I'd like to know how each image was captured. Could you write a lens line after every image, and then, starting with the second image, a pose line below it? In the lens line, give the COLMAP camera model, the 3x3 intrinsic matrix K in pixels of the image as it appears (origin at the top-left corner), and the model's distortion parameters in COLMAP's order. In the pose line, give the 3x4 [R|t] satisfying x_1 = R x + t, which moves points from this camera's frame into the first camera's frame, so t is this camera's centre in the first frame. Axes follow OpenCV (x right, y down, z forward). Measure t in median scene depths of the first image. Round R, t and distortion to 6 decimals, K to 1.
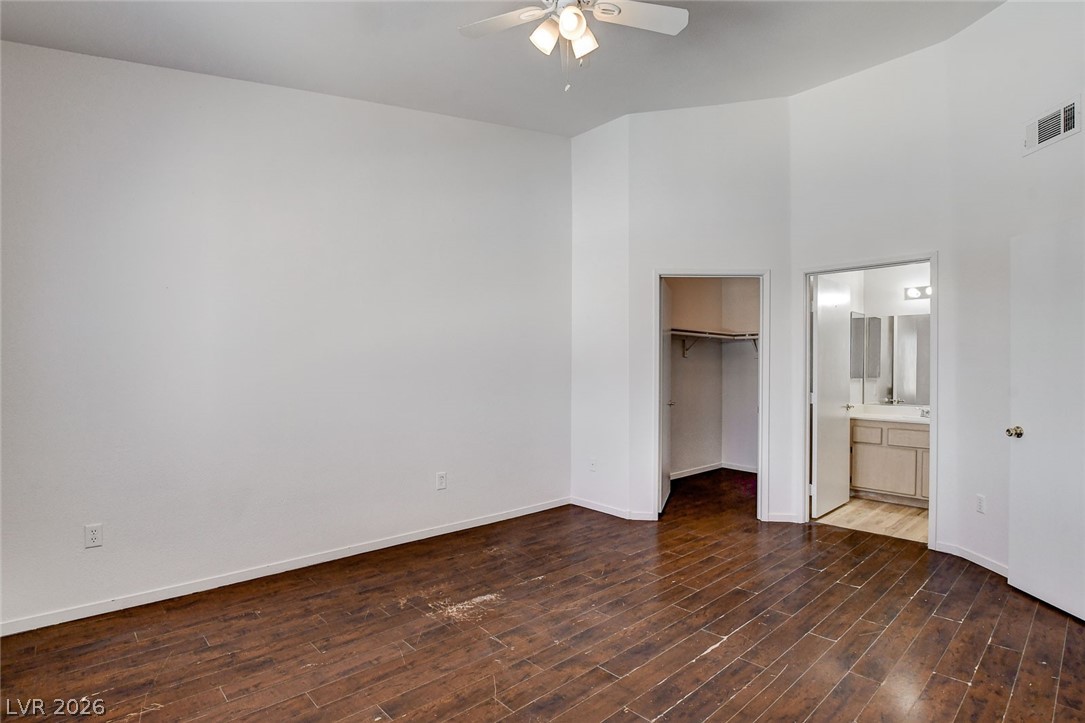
lens RADIAL K [[536.2, 0, 544.1], [0, 536.2, 362.4], [0, 0, 1]] dist [-0.026034, 0.001109]
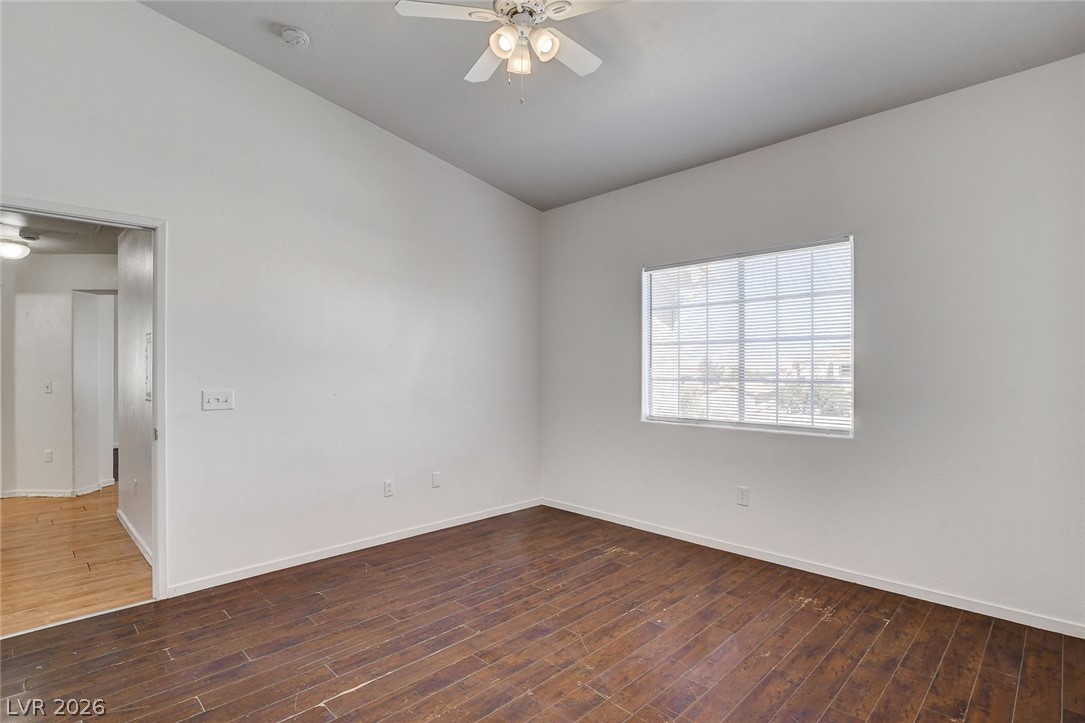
lens RADIAL K [[536.2, 0, 544.1], [0, 536.2, 362.4], [0, 0, 1]] dist [-0.026034, 0.001109]
pose [[-0.999297, -0.002880, -0.037393, 0.030062], [-0.002043, 0.999746, -0.022423, 0.013401], [0.037448, -0.022331, -0.999049, 1.627269]]
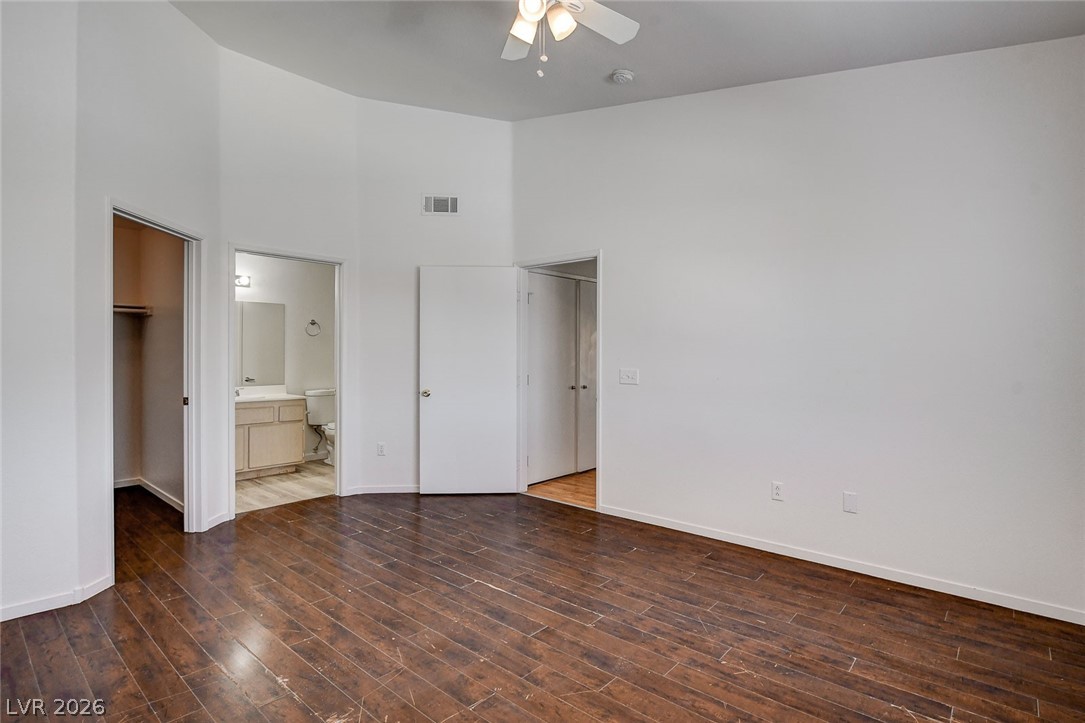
lens RADIAL K [[536.2, 0, 544.1], [0, 536.2, 362.4], [0, 0, 1]] dist [-0.026034, 0.001109]
pose [[-0.099739, -0.017134, 0.994866, -0.755066], [-0.019156, 0.999699, 0.015296, 0.009892], [-0.994829, -0.017532, -0.100037, 0.870981]]
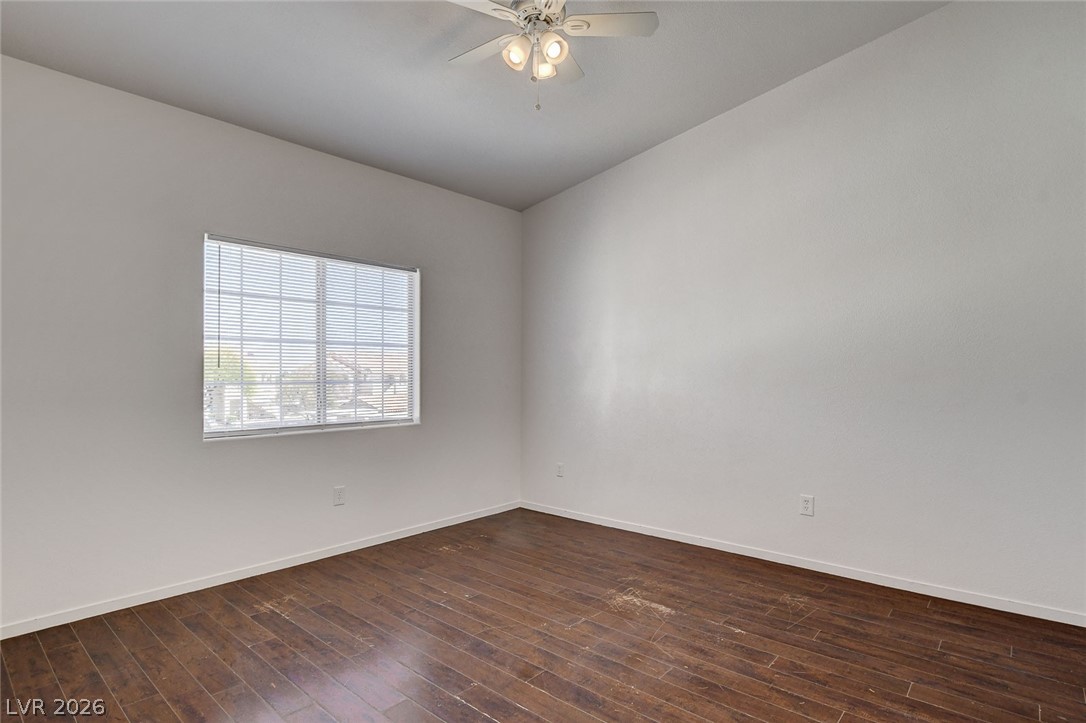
lens RADIAL K [[560.6, 0, 549.6], [0, 560.6, 378.4], [0, 0, 1]] dist [-0.020877, 0.001108]
pose [[0.108469, 0.007531, -0.994071, 0.912473], [0.012233, 0.999885, 0.008910, 0.012061], [0.994025, -0.013127, 0.108364, 0.722457]]
